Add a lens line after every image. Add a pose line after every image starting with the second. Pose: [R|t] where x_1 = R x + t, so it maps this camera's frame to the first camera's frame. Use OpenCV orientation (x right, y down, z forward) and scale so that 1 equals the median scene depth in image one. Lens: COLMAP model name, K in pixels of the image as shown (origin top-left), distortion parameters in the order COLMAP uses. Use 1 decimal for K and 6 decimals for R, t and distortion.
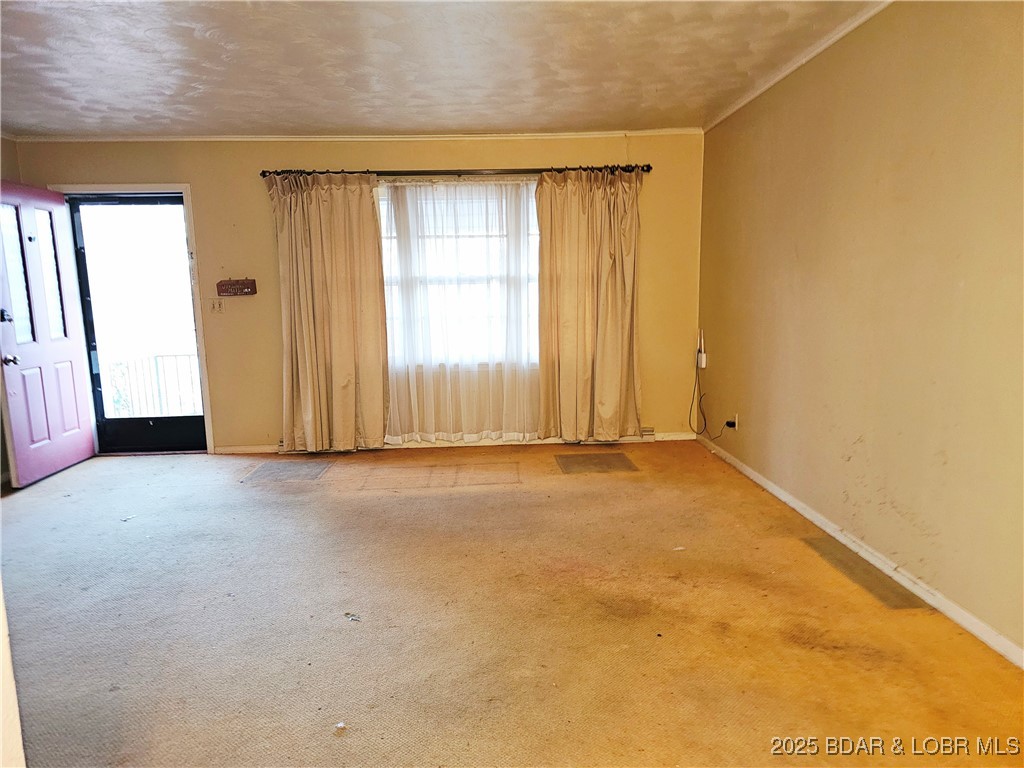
lens RADIAL K [[679.4, 0, 509.5], [0, 679.4, 391.9], [0, 0, 1]] dist [0.053720, -0.045471]
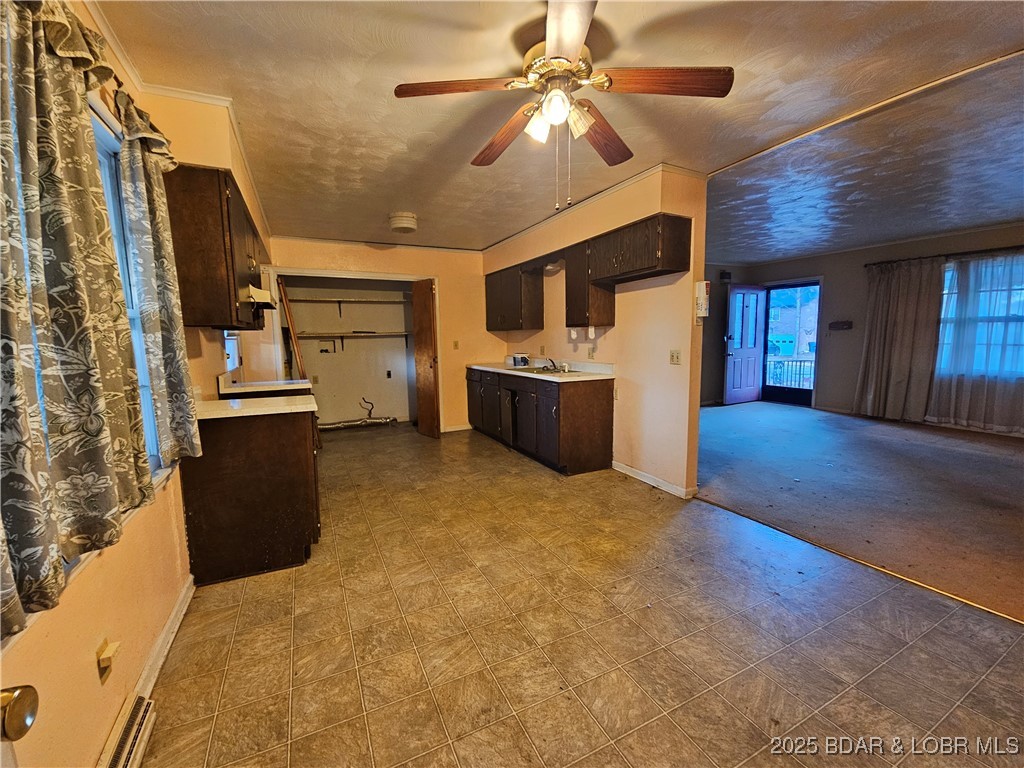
lens RADIAL K [[414.1, 0, 512.0], [0, 414.1, 384.0], [0, 0, 1]] dist [-0.001407, -0.000316]
pose [[0.408392, 0.121675, -0.904661, 0.312612], [-0.132748, 0.988456, 0.073019, 0.051409], [0.903102, 0.090272, 0.419830, -0.331677]]
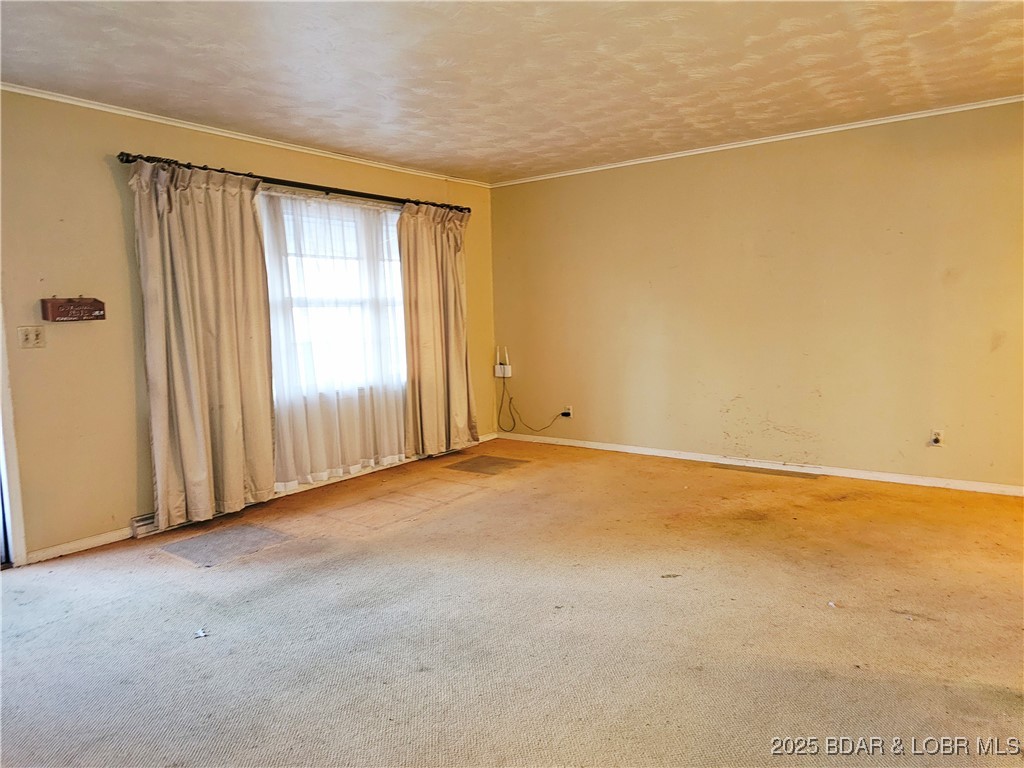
lens RADIAL K [[692.6, 0, 512.0], [0, 692.6, 384.0], [0, 0, 1]] dist [0.062153, -0.045858]
pose [[0.621576, -0.078566, 0.779404, -0.699233], [0.133682, 0.991002, -0.006716, -0.014196], [-0.771863, 0.108366, 0.626486, 0.226312]]
